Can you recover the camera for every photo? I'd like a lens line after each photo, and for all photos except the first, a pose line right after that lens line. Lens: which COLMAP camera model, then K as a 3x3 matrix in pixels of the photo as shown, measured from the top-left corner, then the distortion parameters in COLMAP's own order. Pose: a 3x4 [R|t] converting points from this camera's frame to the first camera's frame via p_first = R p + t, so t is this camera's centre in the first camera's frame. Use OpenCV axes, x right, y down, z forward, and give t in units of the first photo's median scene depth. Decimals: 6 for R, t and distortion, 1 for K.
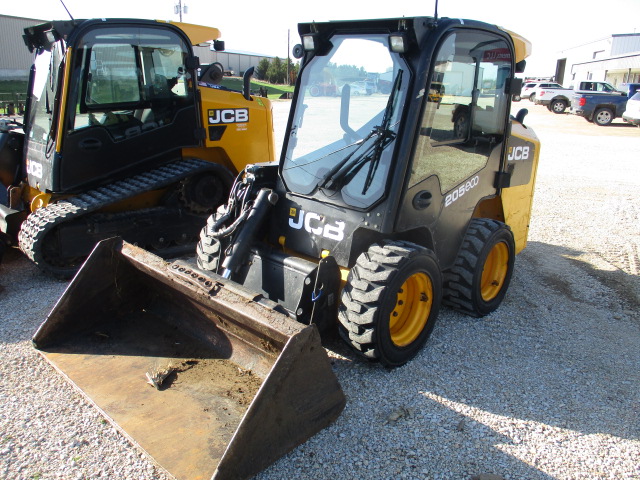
lens RADIAL K [[536.0, 0, 316.0], [0, 536.0, 236.4], [0, 0, 1]] dist [-0.026800, -0.001669]
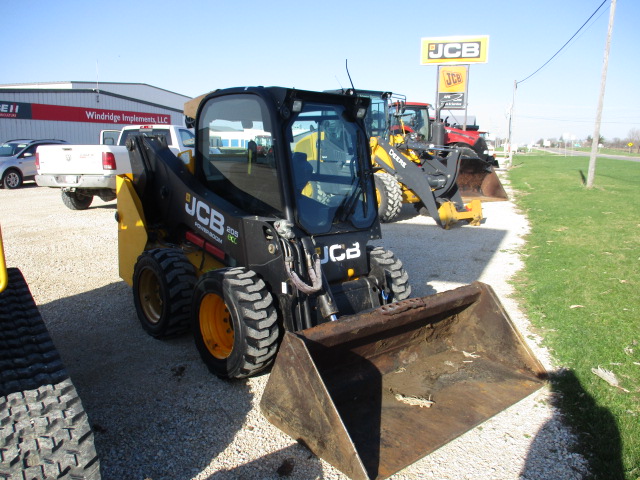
lens RADIAL K [[536.0, 0, 316.0], [0, 536.0, 236.4], [0, 0, 1]] dist [-0.026800, -0.001669]
pose [[0.100817, -0.201064, 0.974376, -1.119549], [0.277982, 0.946054, 0.166458, -0.259341], [-0.955281, 0.254077, 0.151271, 0.797749]]
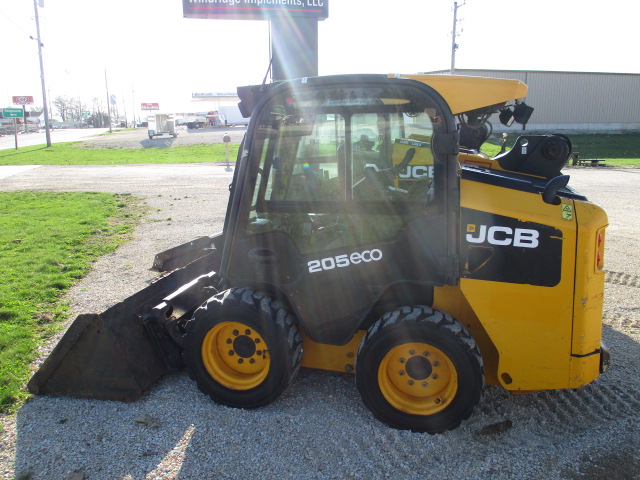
lens RADIAL K [[531.6, 0, 320.0], [0, 531.6, 240.0], [0, 0, 1]] dist [-0.008974, -0.016169]
pose [[0.498962, 0.146924, -0.854078, 0.985234], [-0.218867, 0.974941, 0.039851, -0.143796], [0.838531, 0.167046, 0.518616, 0.494180]]
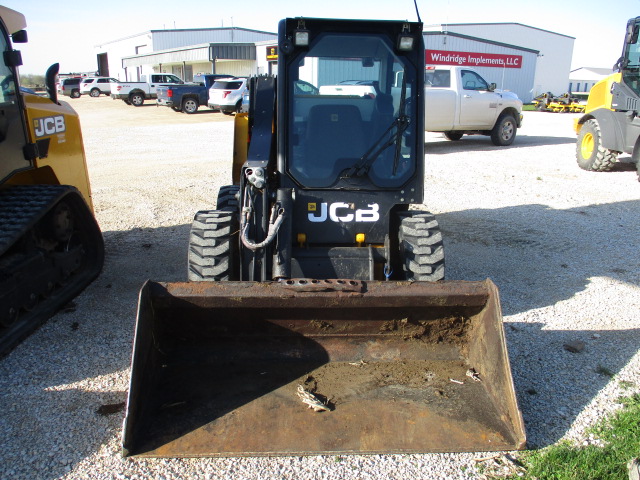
lens RADIAL K [[540.2, 0, 330.8], [0, 540.2, 238.5], [0, 0, 1]] dist [-0.049220, -0.003830]
pose [[0.681435, -0.227538, 0.695610, -0.716305], [0.218604, 0.970335, 0.103253, -0.082123], [-0.698469, 0.081703, 0.710961, 0.251301]]
